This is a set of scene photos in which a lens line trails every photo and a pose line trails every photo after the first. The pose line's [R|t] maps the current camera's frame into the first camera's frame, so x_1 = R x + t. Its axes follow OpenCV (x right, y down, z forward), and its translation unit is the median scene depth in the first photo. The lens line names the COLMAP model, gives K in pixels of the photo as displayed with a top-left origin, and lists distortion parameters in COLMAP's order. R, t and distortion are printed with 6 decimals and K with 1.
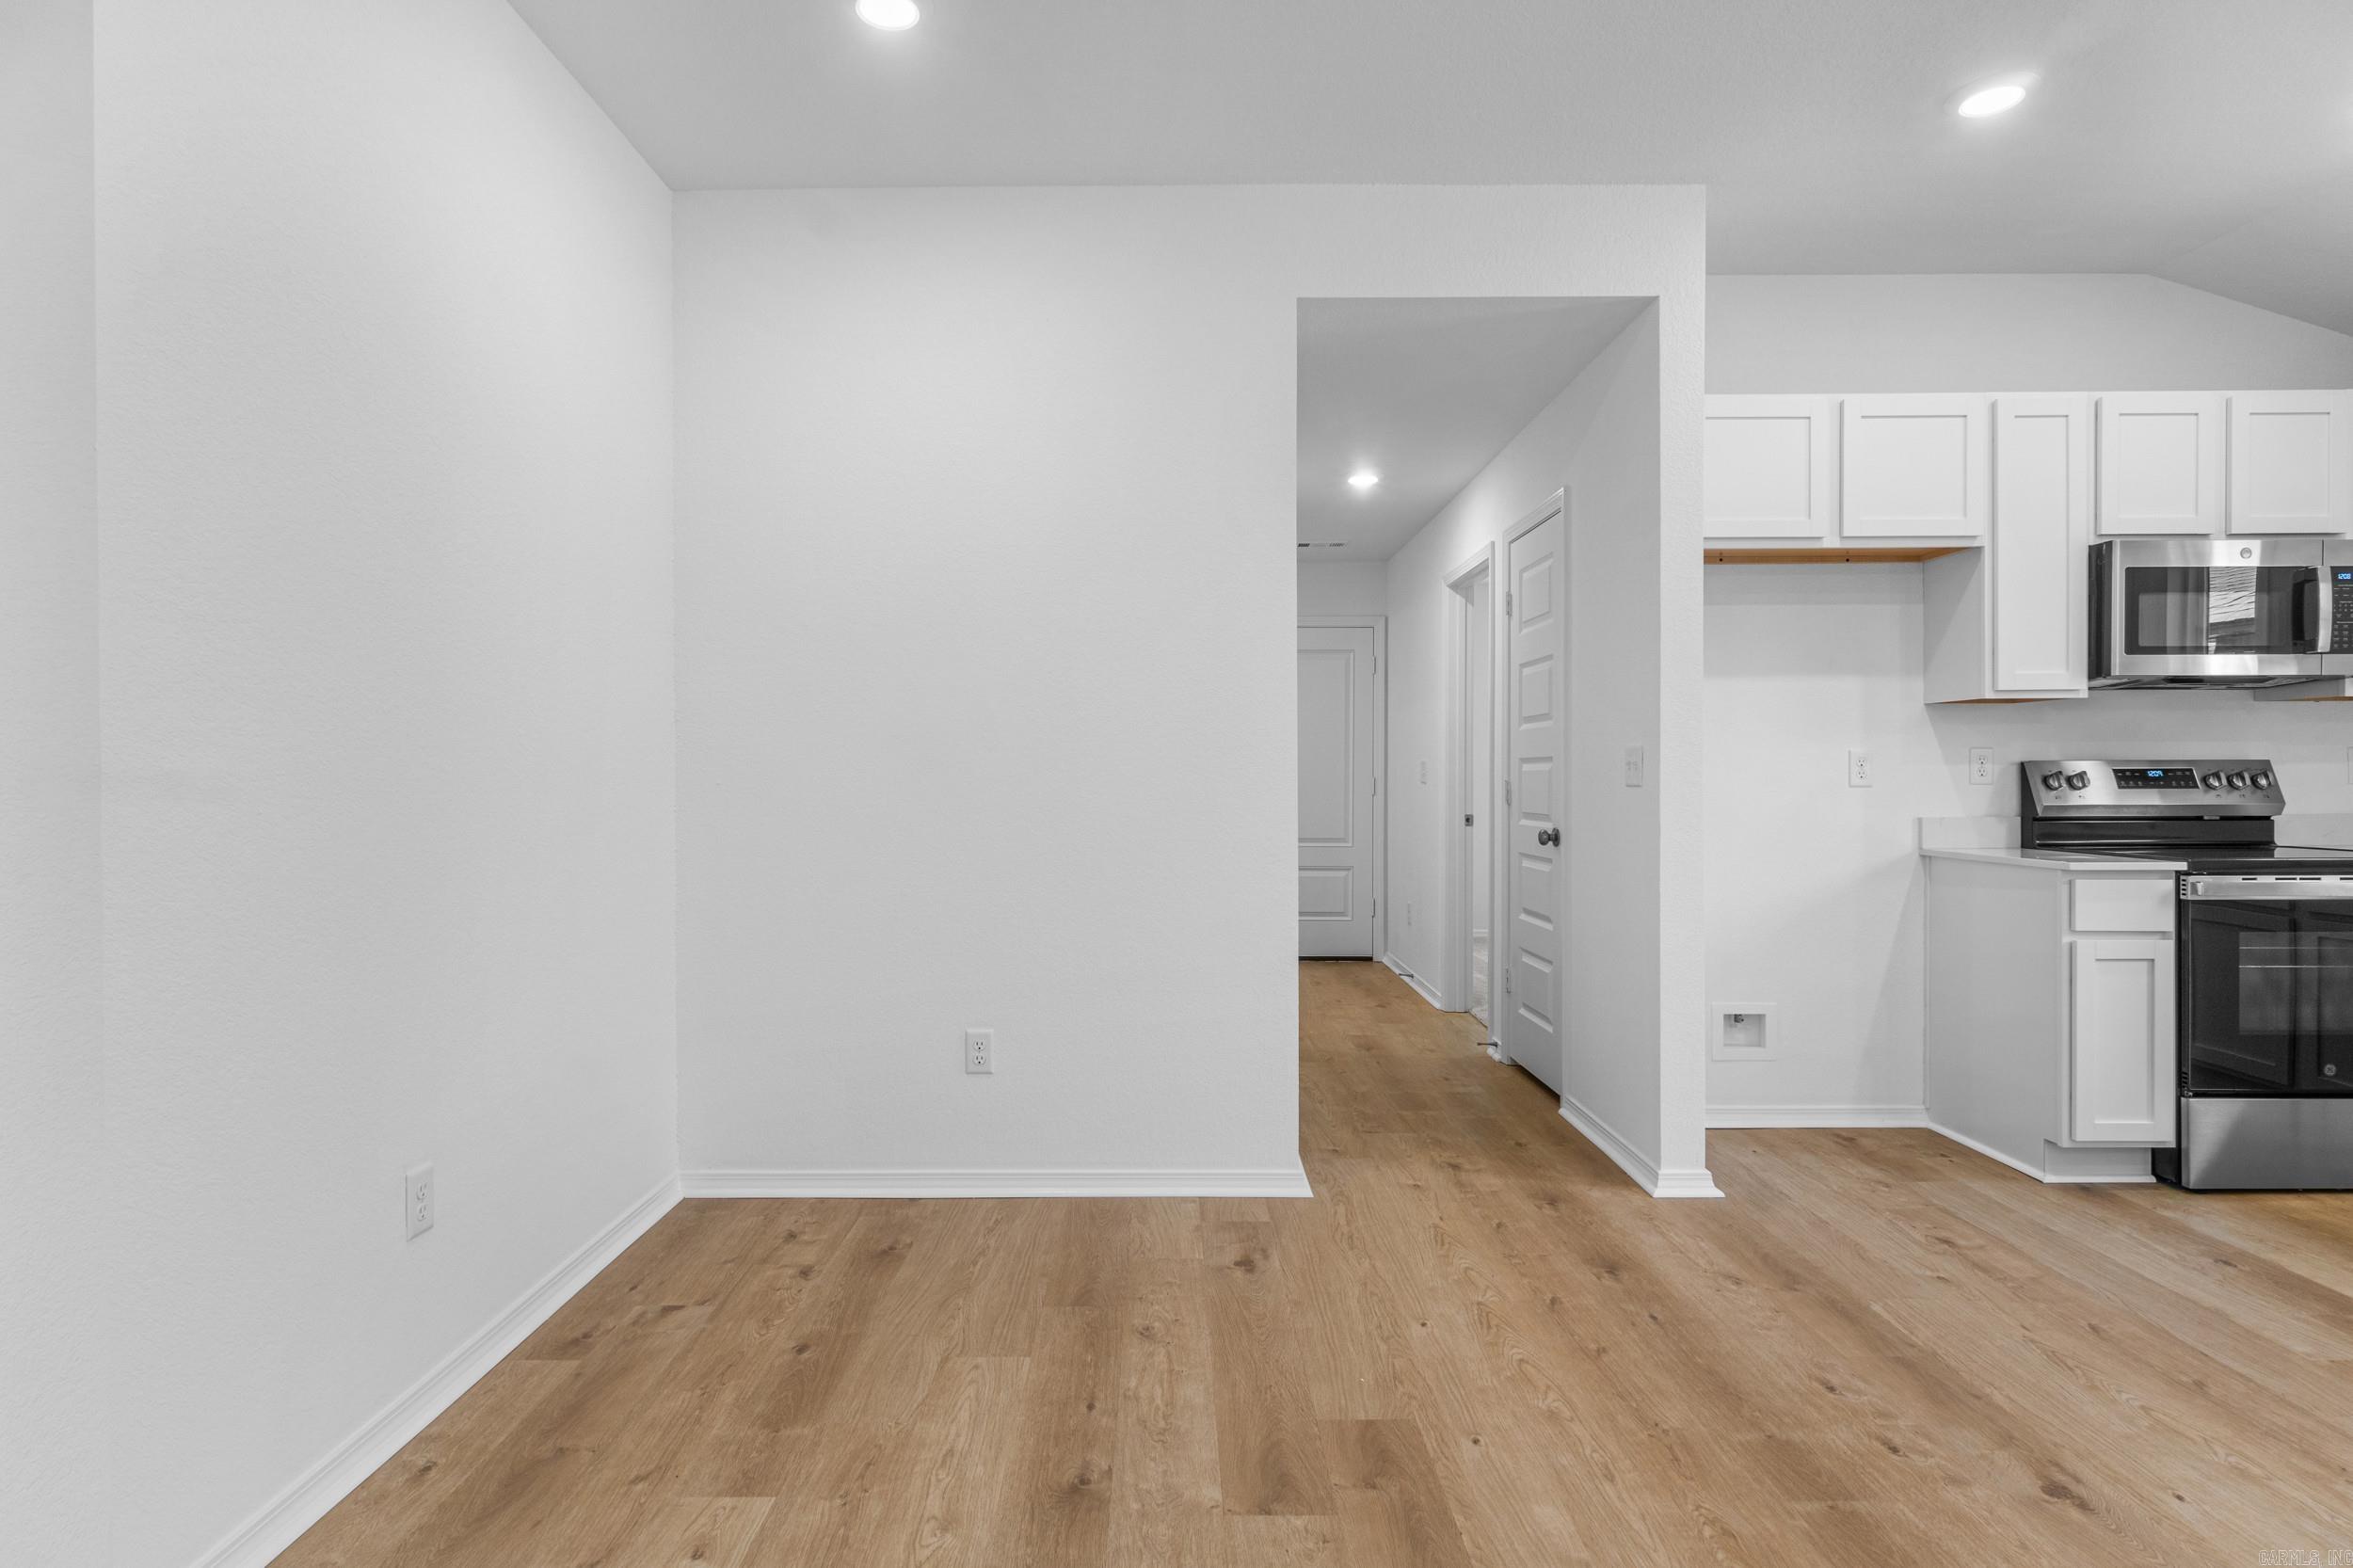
lens RADIAL K [[1191.0, 0, 1170.9], [0, 1191.0, 788.1], [0, 0, 1]] dist [0.000970, 0.001653]
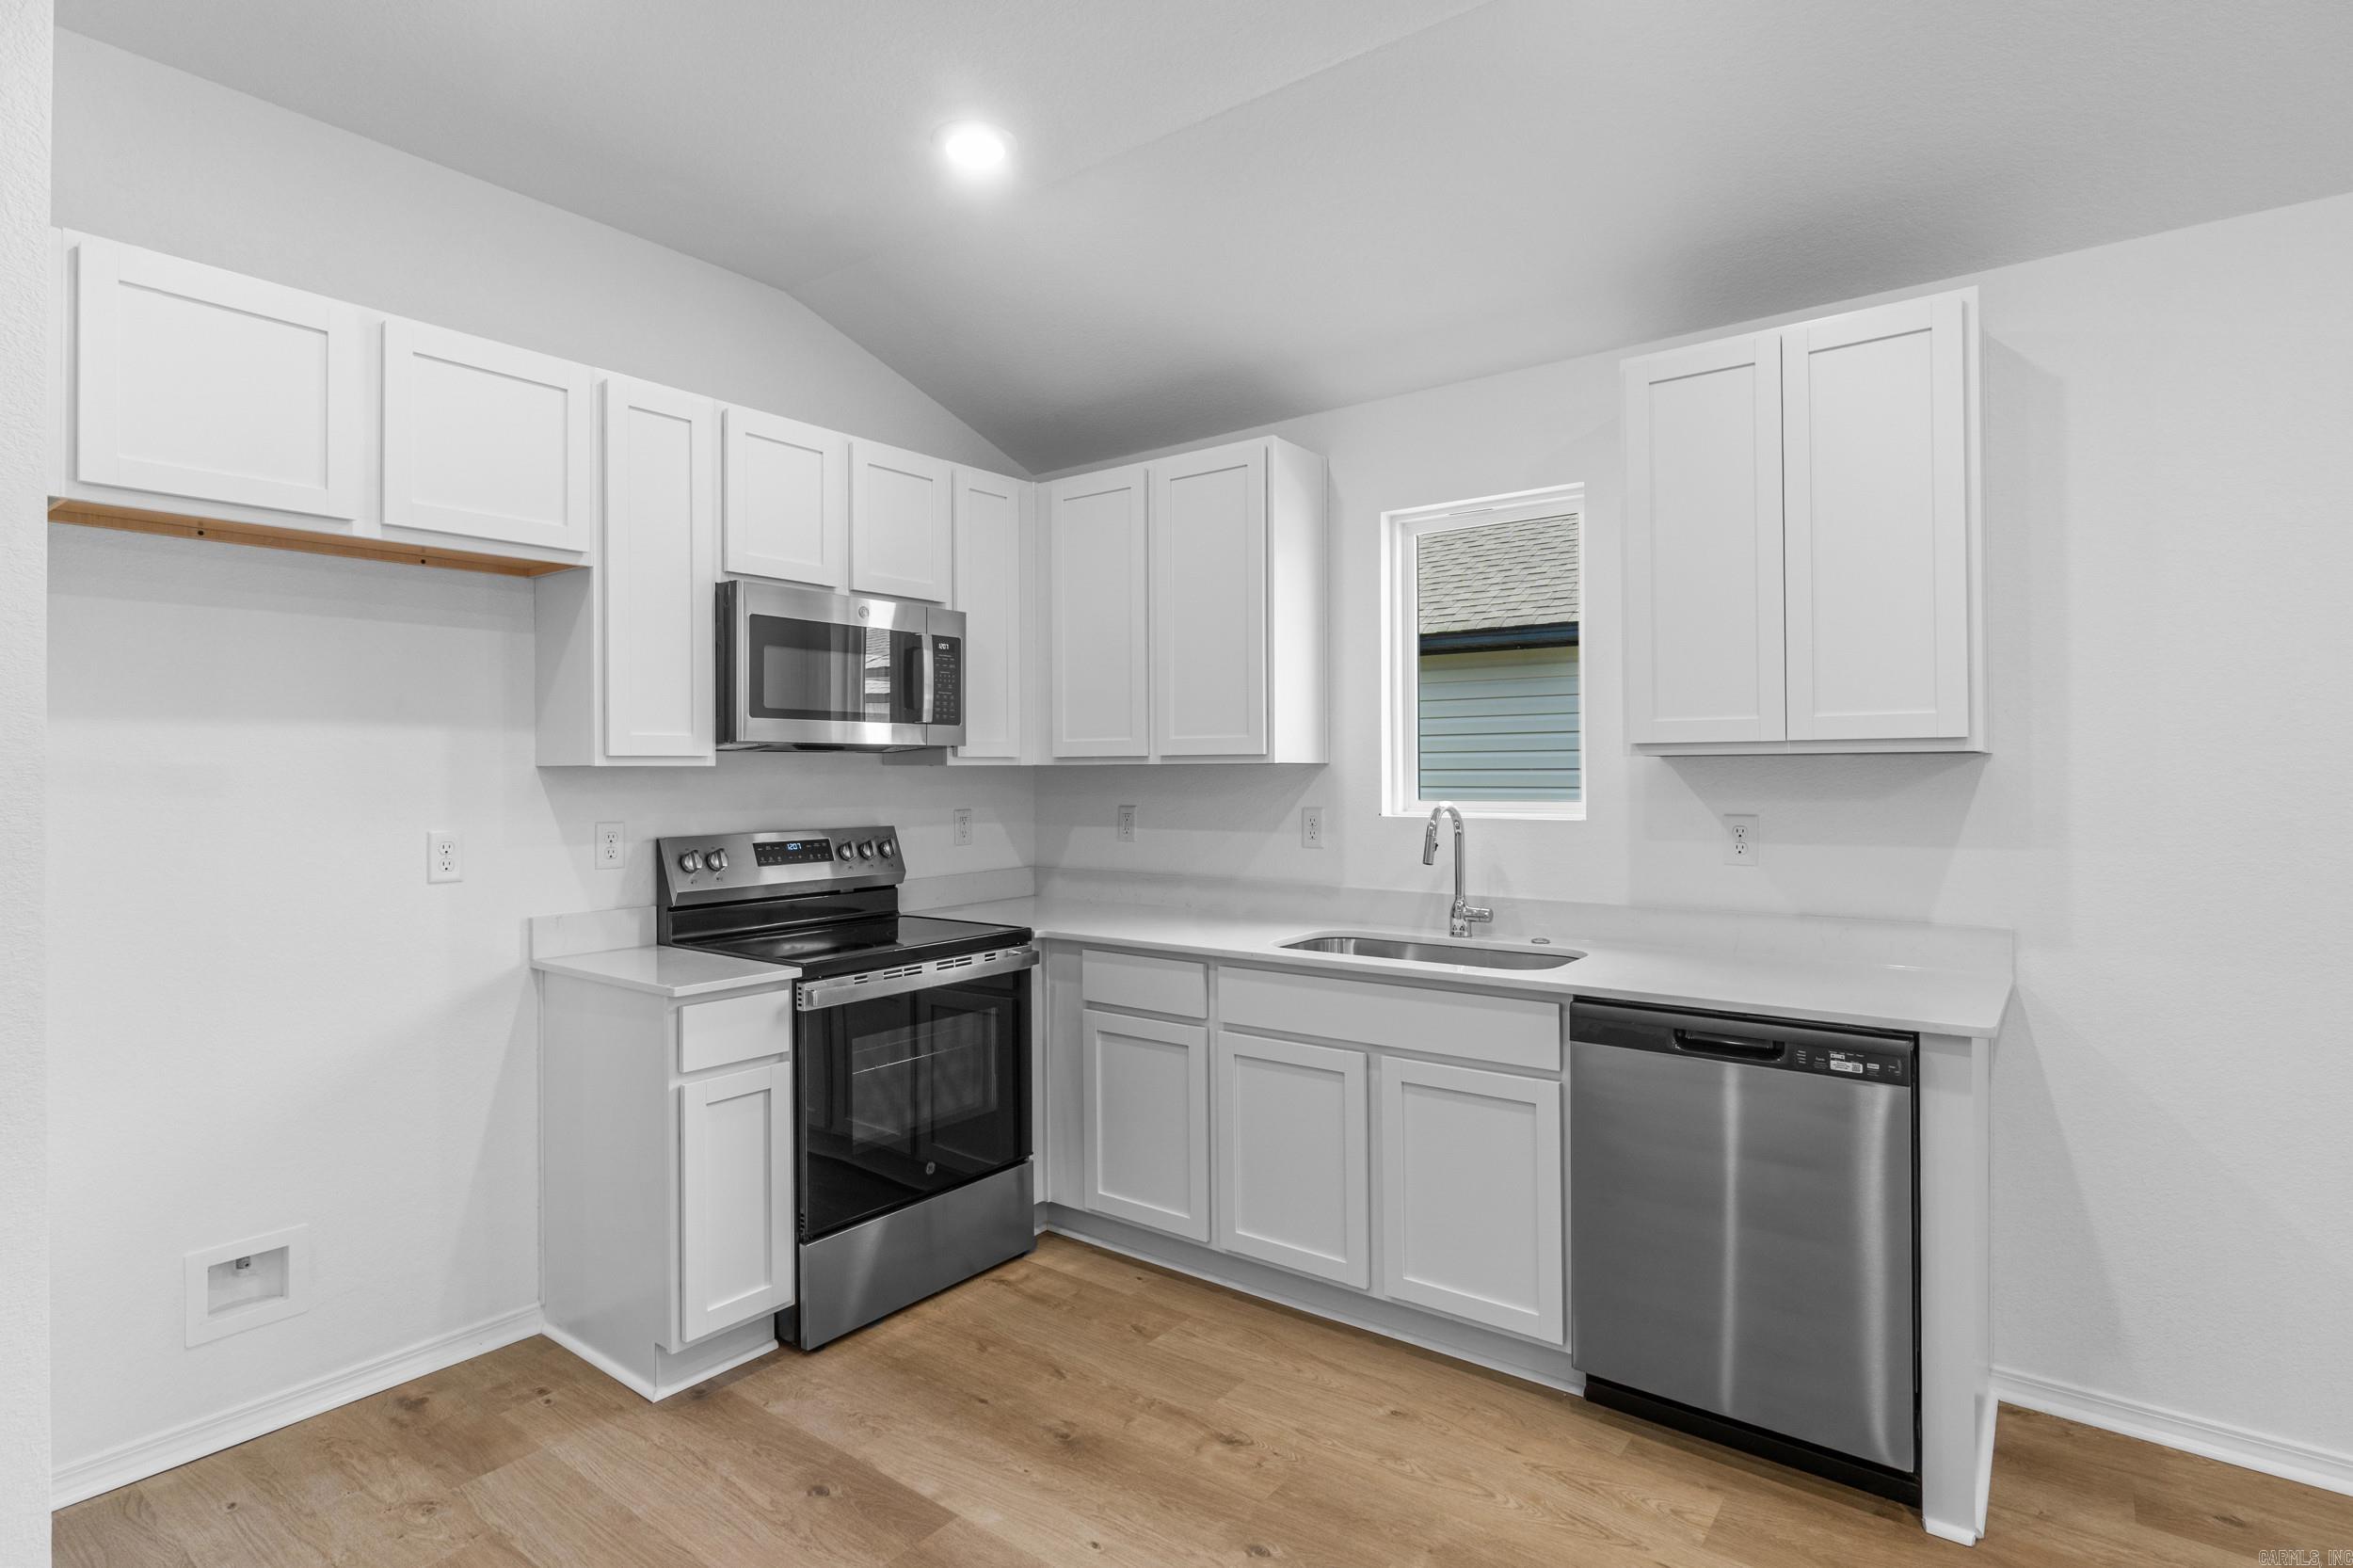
lens RADIAL K [[1197.8, 0, 1152.8], [0, 1197.8, 760.4], [0, 0, 1]] dist [-0.004277, -0.000864]
pose [[0.615148, 0.007607, 0.788375, 0.298617], [0.011359, 0.999764, -0.018510, -0.060402], [-0.788330, 0.020341, 0.614916, 0.247335]]
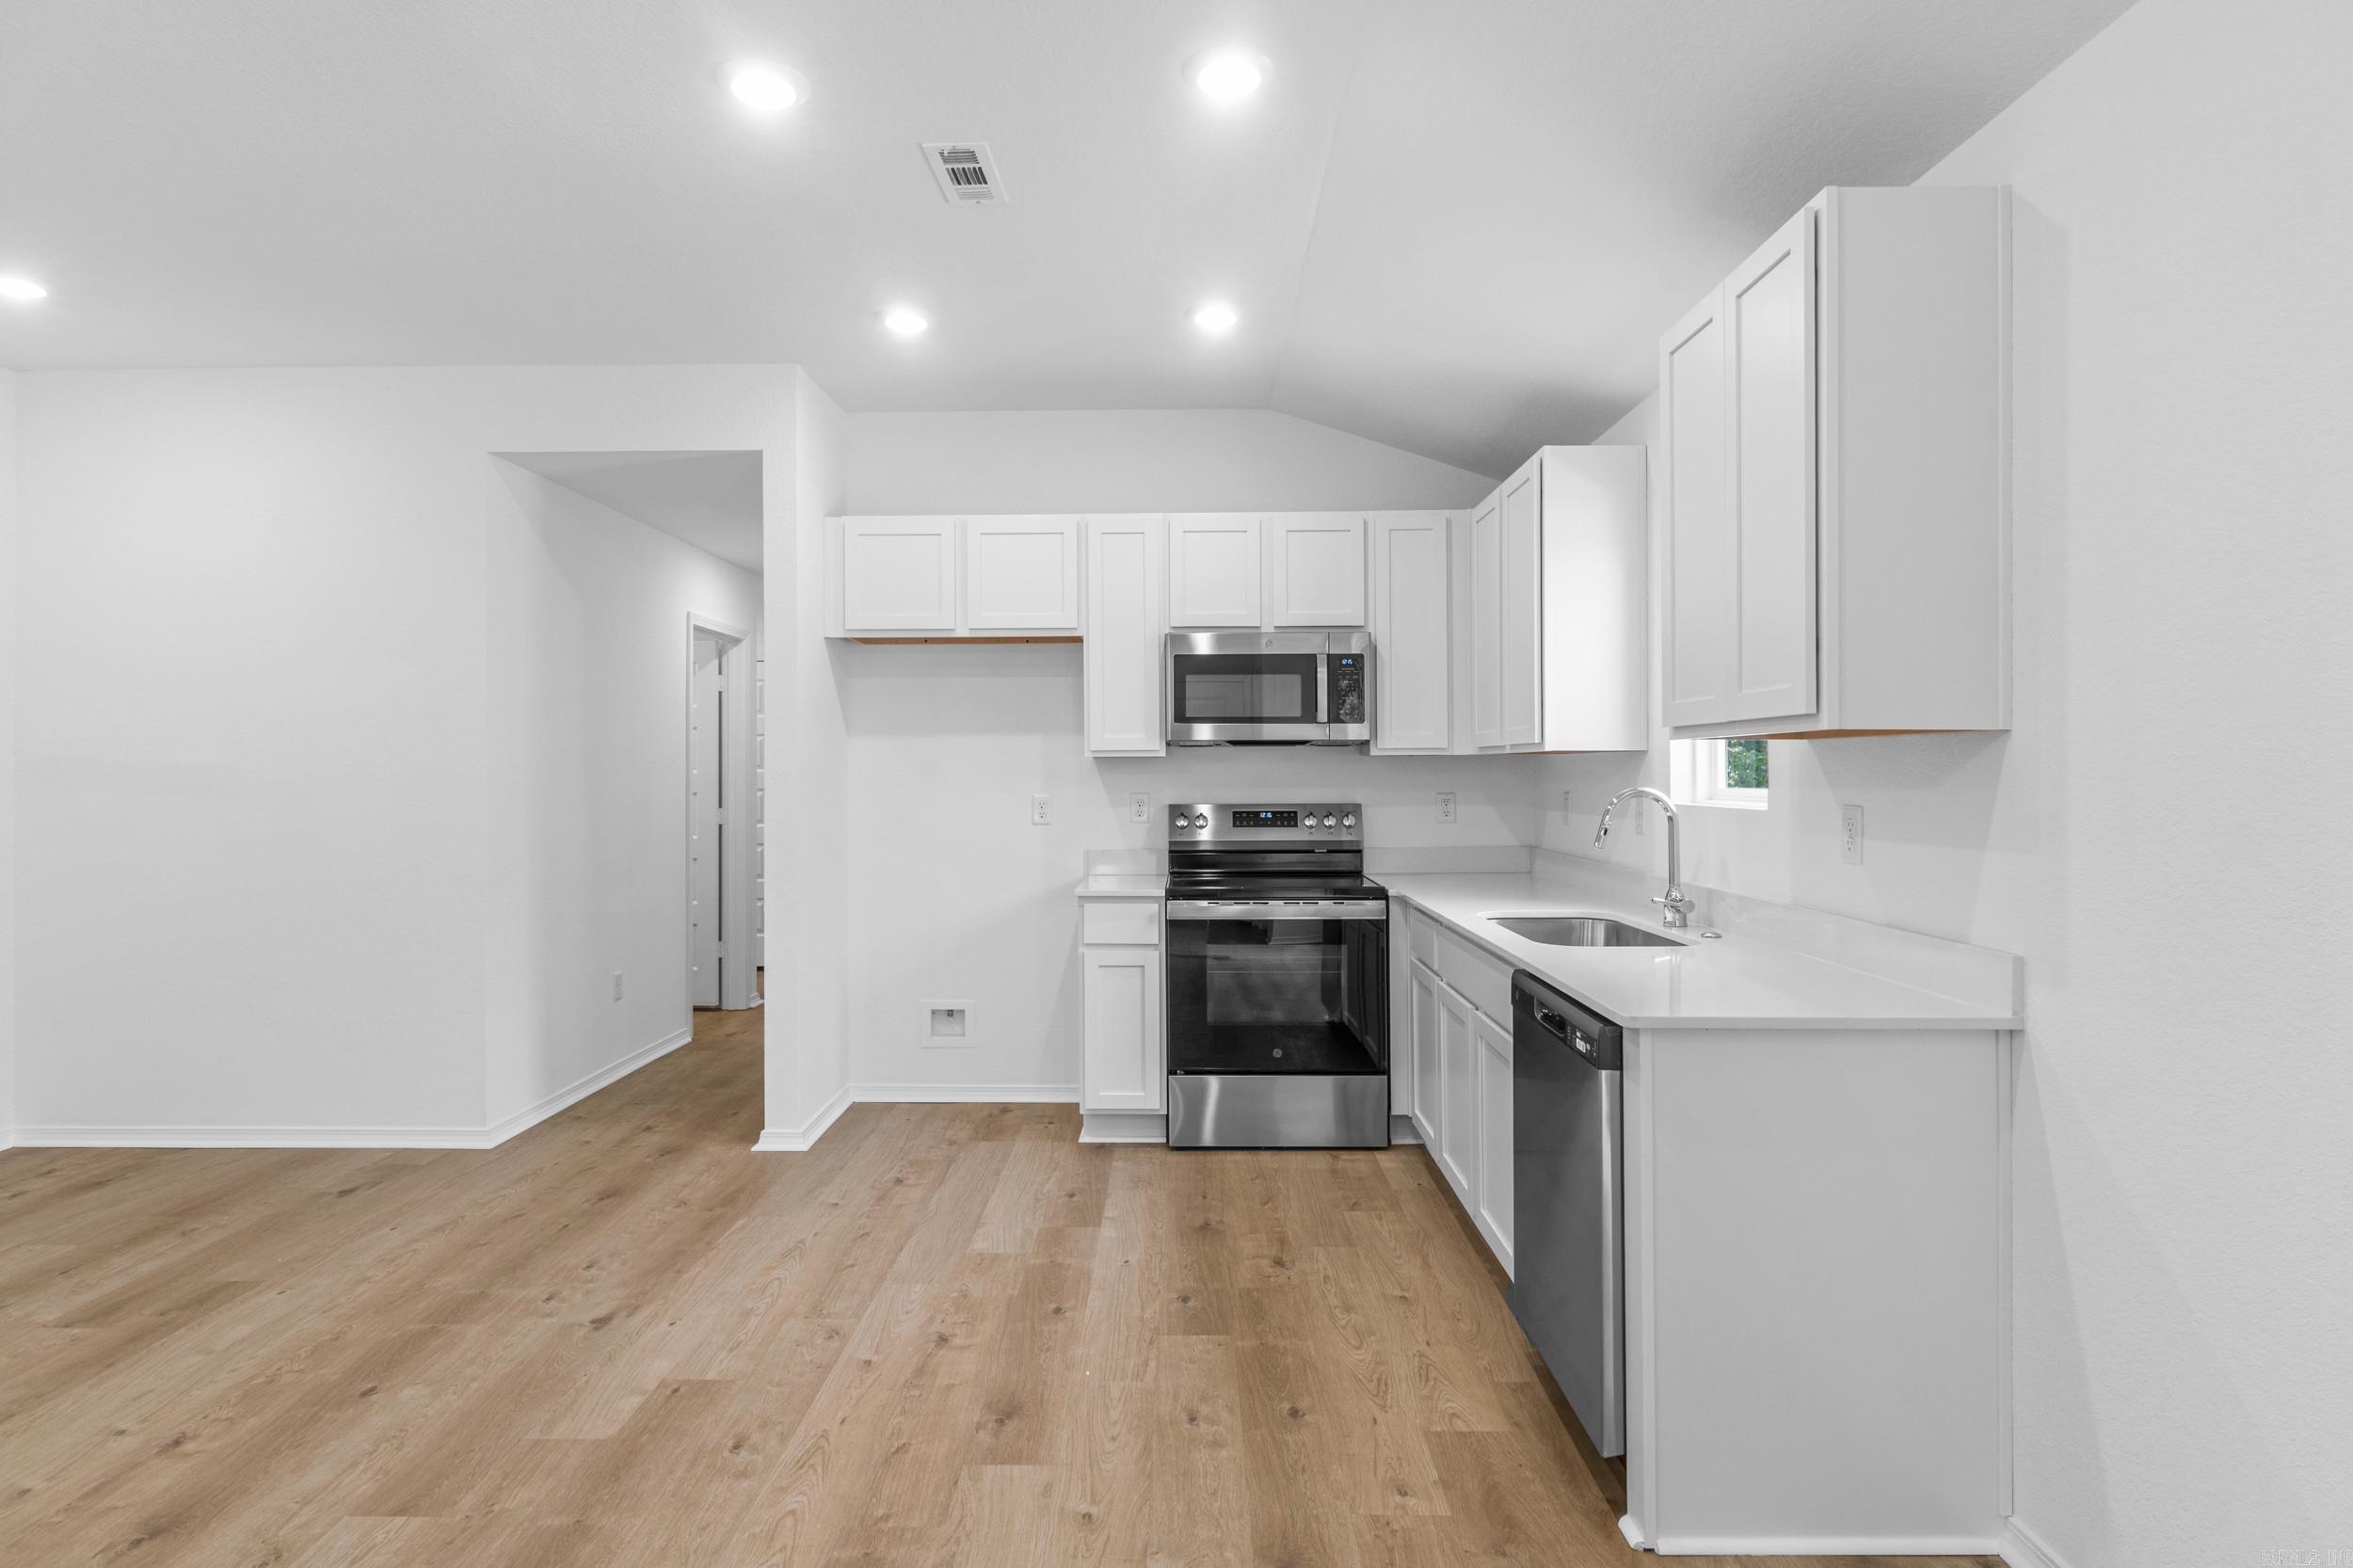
lens RADIAL K [[1232.6, 0, 1162.8], [0, 1232.6, 760.8], [0, 0, 1]] dist [-0.003134, 0.000986]
pose [[0.999803, 0.000138, -0.019845, 0.790073], [-0.000506, 0.999828, -0.018553, -0.047080], [0.019839, 0.018560, 0.999631, -0.293948]]
